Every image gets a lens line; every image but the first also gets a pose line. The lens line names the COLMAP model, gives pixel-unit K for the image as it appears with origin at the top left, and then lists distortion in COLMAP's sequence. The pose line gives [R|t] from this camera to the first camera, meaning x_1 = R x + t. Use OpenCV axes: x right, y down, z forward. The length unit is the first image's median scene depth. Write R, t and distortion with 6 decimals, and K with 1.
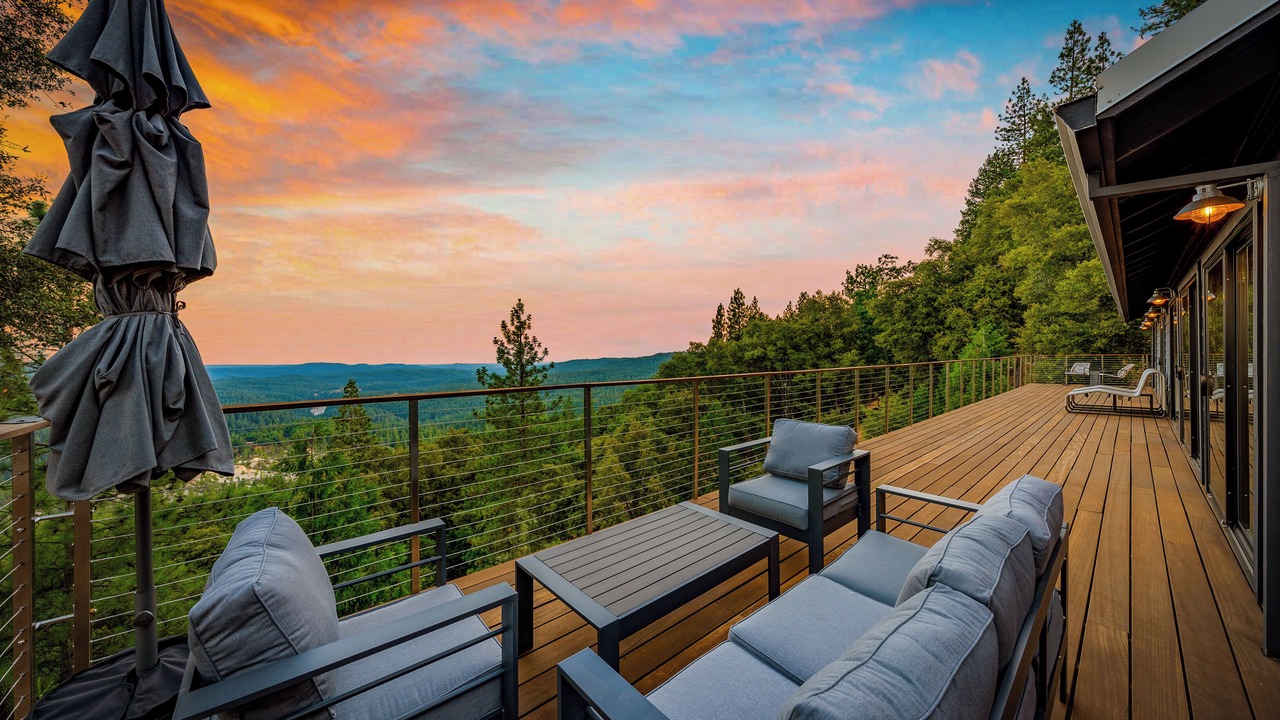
lens RADIAL K [[420.9, 0, 644.1], [0, 420.9, 356.6], [0, 0, 1]] dist [-0.006674, 0.000616]
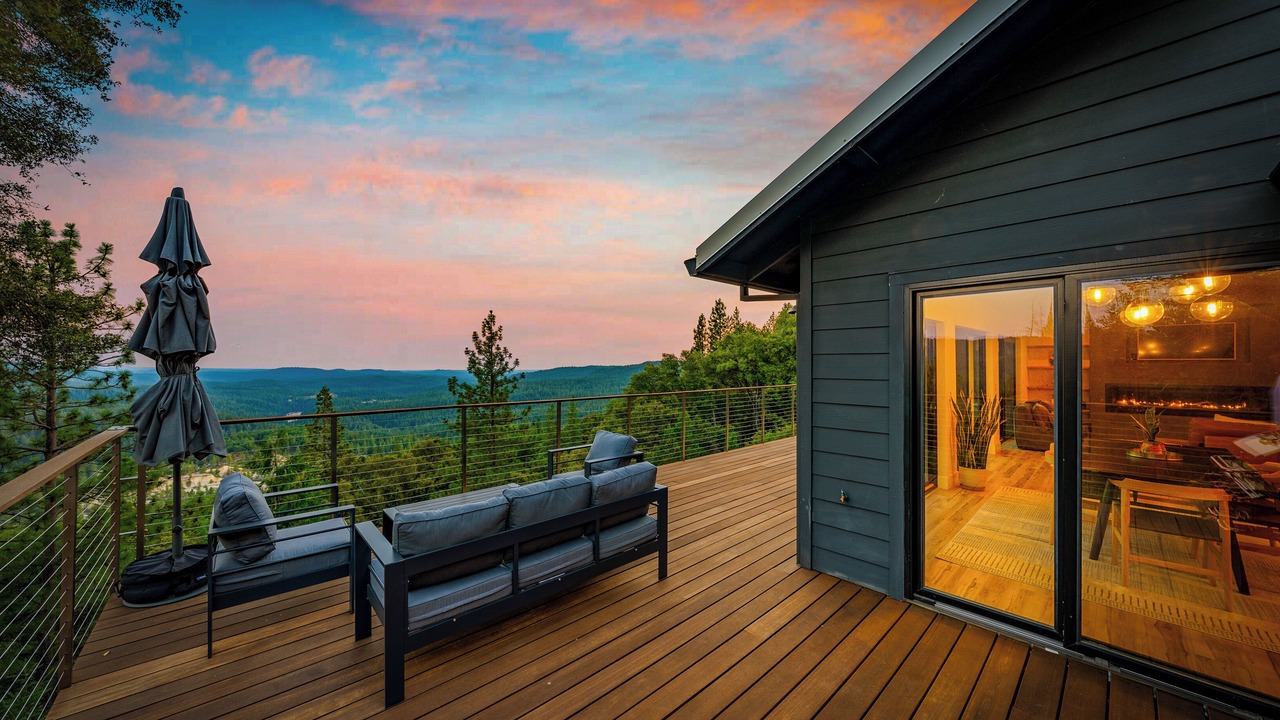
lens RADIAL K [[431.6, 0, 637.4], [0, 431.6, 363.6], [0, 0, 1]] dist [-0.002194, -0.000545]
pose [[0.999838, 0.011277, 0.014042, 0.045899], [-0.011230, 0.999931, -0.003450, -0.008431], [-0.014080, 0.003291, 0.999895, -0.052131]]
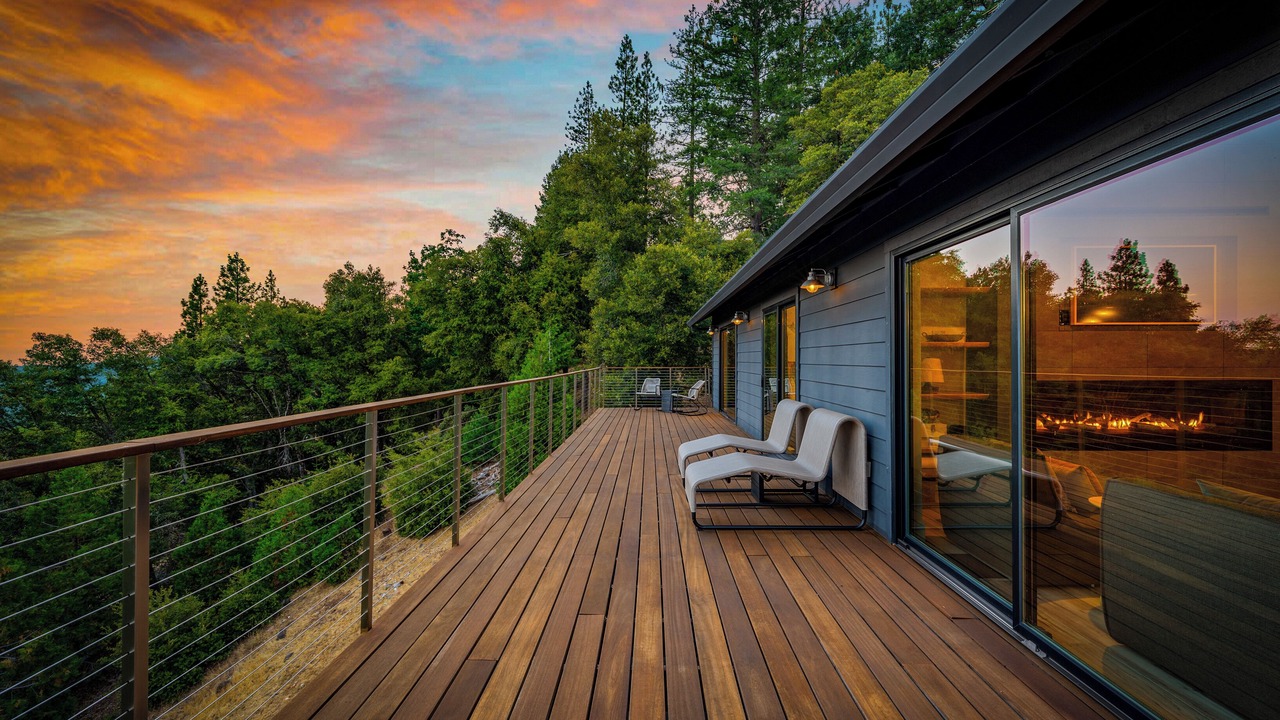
lens RADIAL K [[498.5, 0, 637.8], [0, 498.5, 362.4], [0, 0, 1]] dist [0.012127, -0.000048]
pose [[0.666324, 0.007046, 0.745629, 0.192423], [-0.003672, 0.999974, -0.006168, -0.003801], [-0.745653, 0.001372, 0.666333, 0.221365]]
